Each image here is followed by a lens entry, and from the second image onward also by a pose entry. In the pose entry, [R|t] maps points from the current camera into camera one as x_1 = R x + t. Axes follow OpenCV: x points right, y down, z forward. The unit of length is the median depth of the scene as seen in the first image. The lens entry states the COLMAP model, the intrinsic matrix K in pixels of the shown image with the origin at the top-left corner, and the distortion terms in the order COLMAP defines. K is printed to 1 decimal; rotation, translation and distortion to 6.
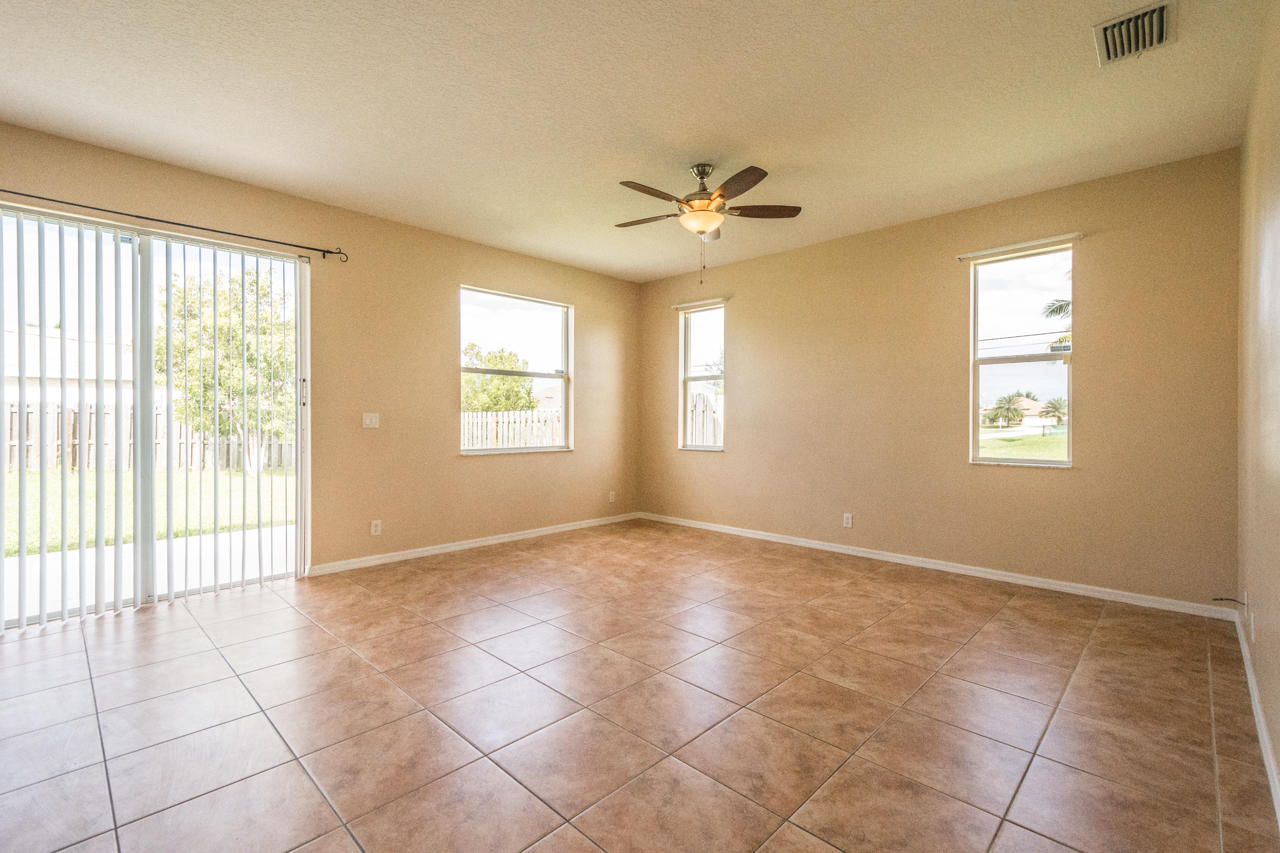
lens RADIAL K [[574.7, 0, 646.7], [0, 574.7, 431.7], [0, 0, 1]] dist [0.012993, -0.002931]
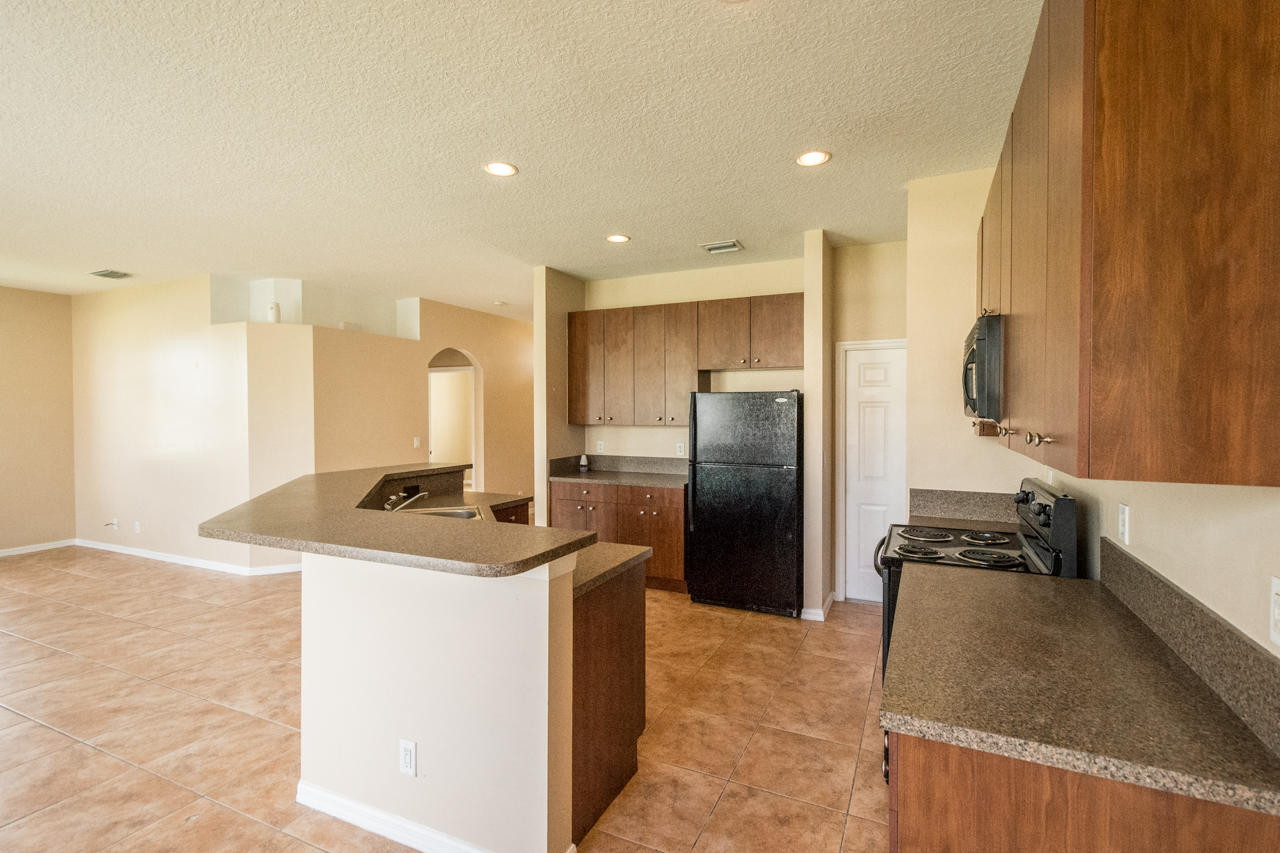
lens RADIAL K [[574.7, 0, 661.4], [0, 574.7, 418.8], [0, 0, 1]] dist [0.012993, -0.002931]
pose [[-0.337221, -0.012810, 0.941338, -1.216194], [0.024790, 0.999440, 0.022482, -0.071517], [-0.941099, 0.030917, -0.336715, -0.150293]]
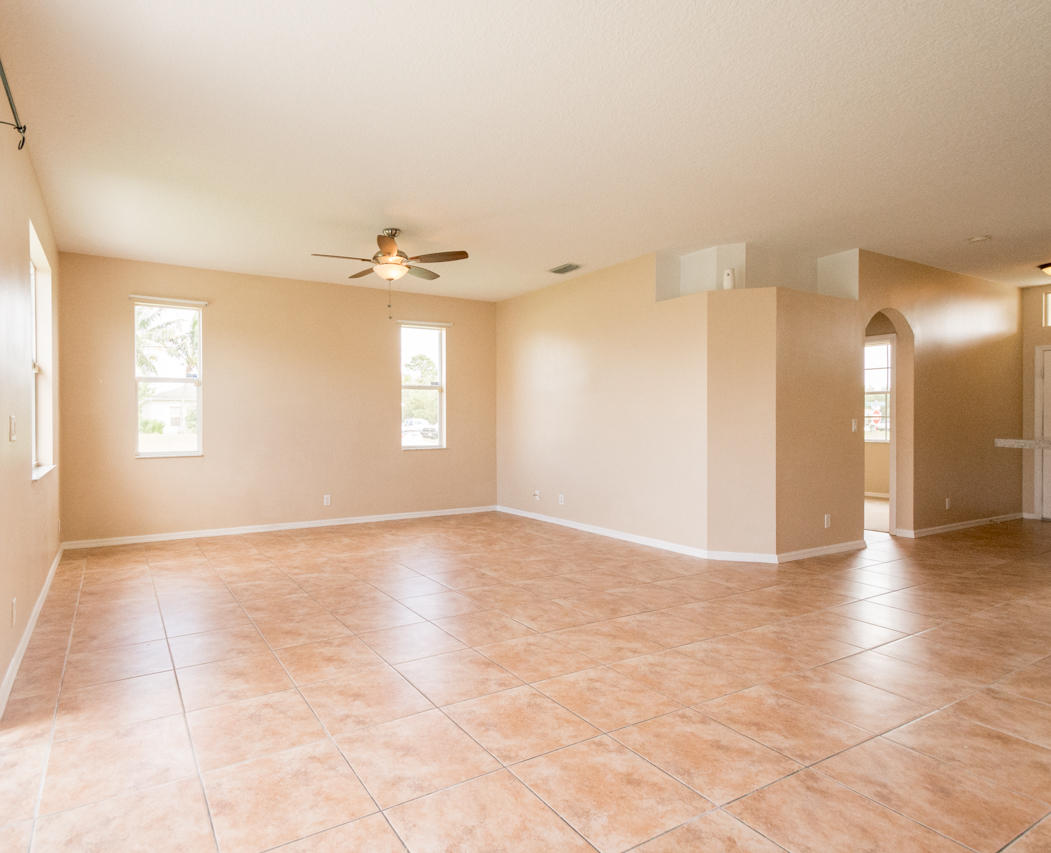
lens RADIAL K [[572.7, 0, 421.6], [0, 572.7, 422.8], [0, 0, 1]] dist [0.017247, -0.004741]
pose [[0.317692, -0.001406, 0.948193, -1.031914], [0.025868, 0.999640, -0.007184, -0.008214], [-0.947841, 0.026810, 0.317614, 0.484499]]
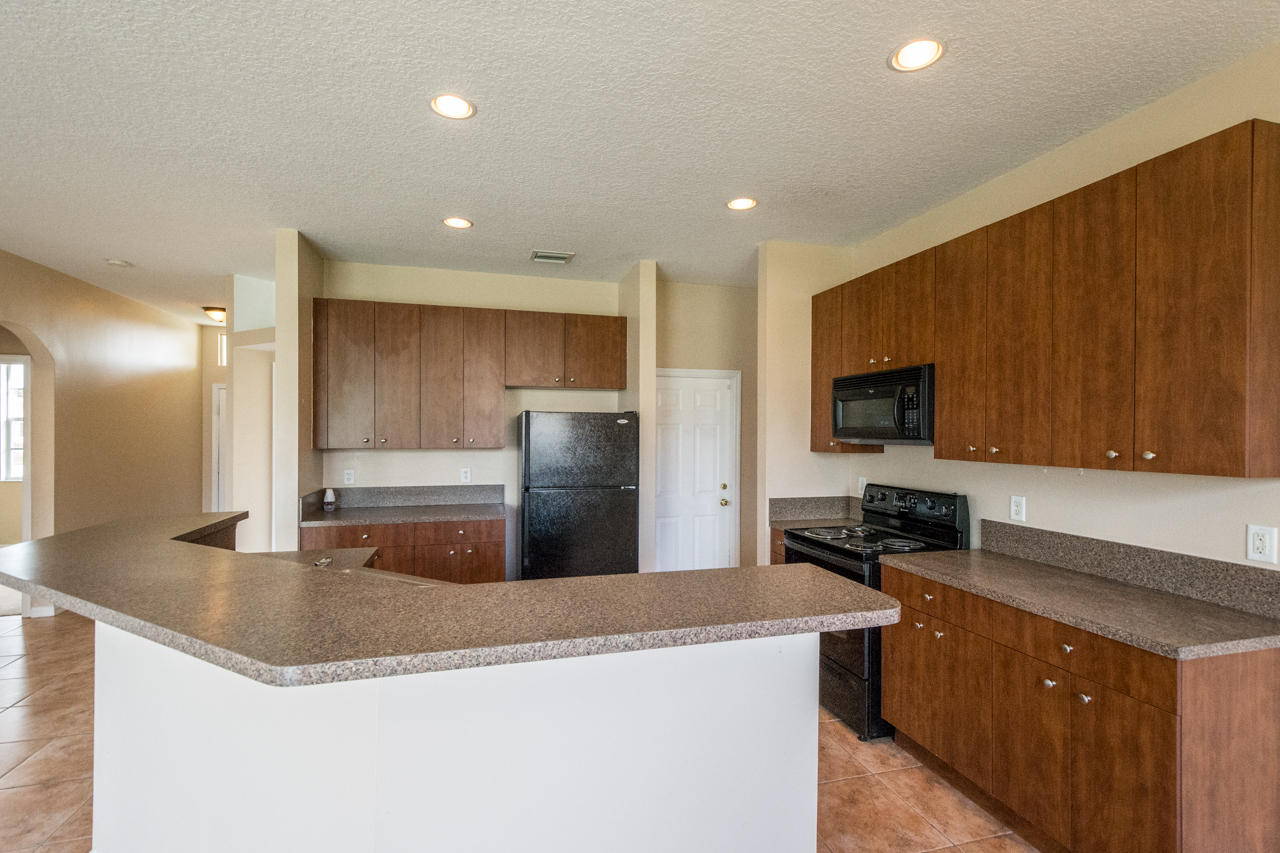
lens RADIAL K [[574.7, 0, 641.0], [0, 574.7, 433.2], [0, 0, 1]] dist [0.012993, -0.002931]
pose [[-0.864388, -0.004528, 0.502806, -0.865308], [0.008208, 0.999699, 0.023113, -0.078884], [-0.502759, 0.024106, -0.864090, 0.186471]]
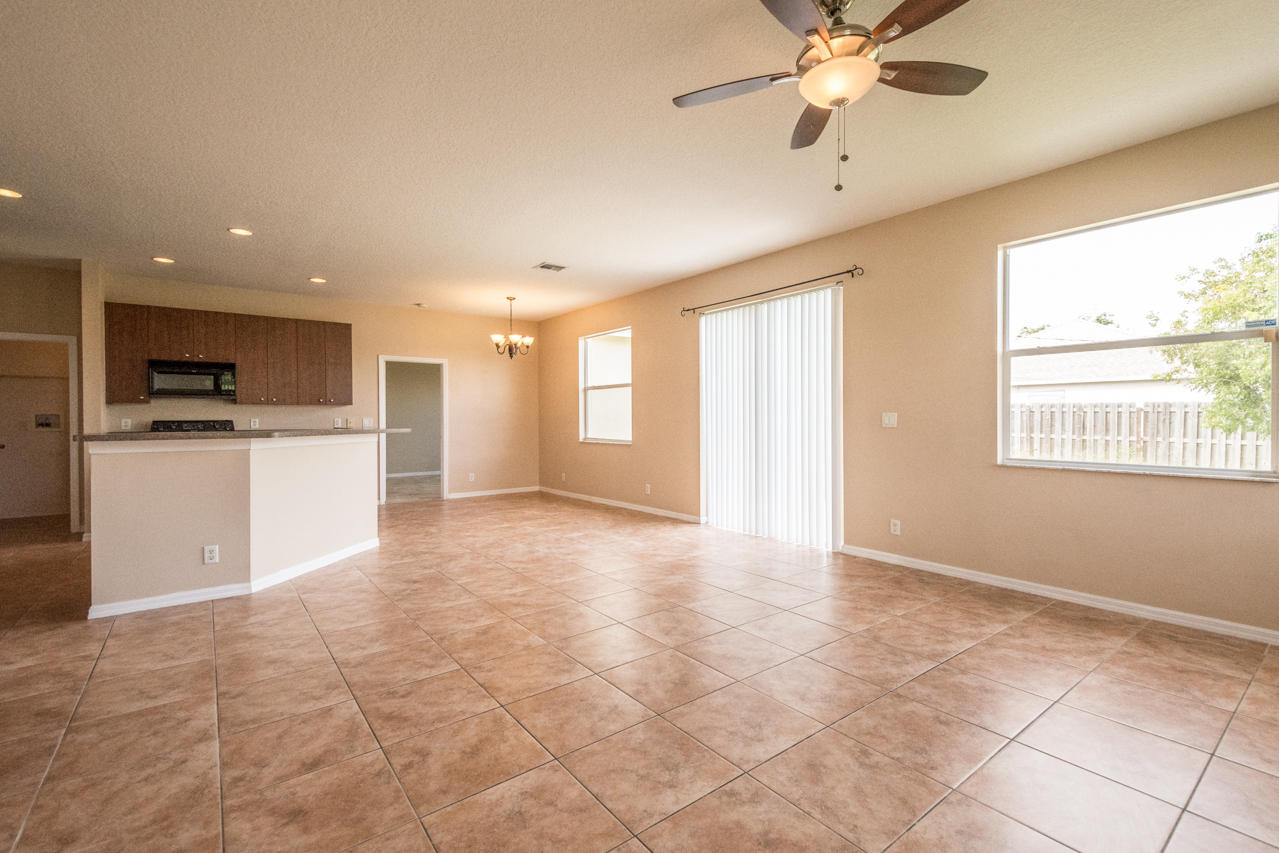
lens RADIAL K [[574.2, 0, 648.5], [0, 574.2, 421.6], [0, 0, 1]] dist [0.012993, -0.002931]
pose [[-0.153579, 0.009623, -0.988090, 0.668293], [-0.020555, 0.999705, 0.012931, -0.022405], [0.987923, 0.022296, -0.153336, 0.834400]]
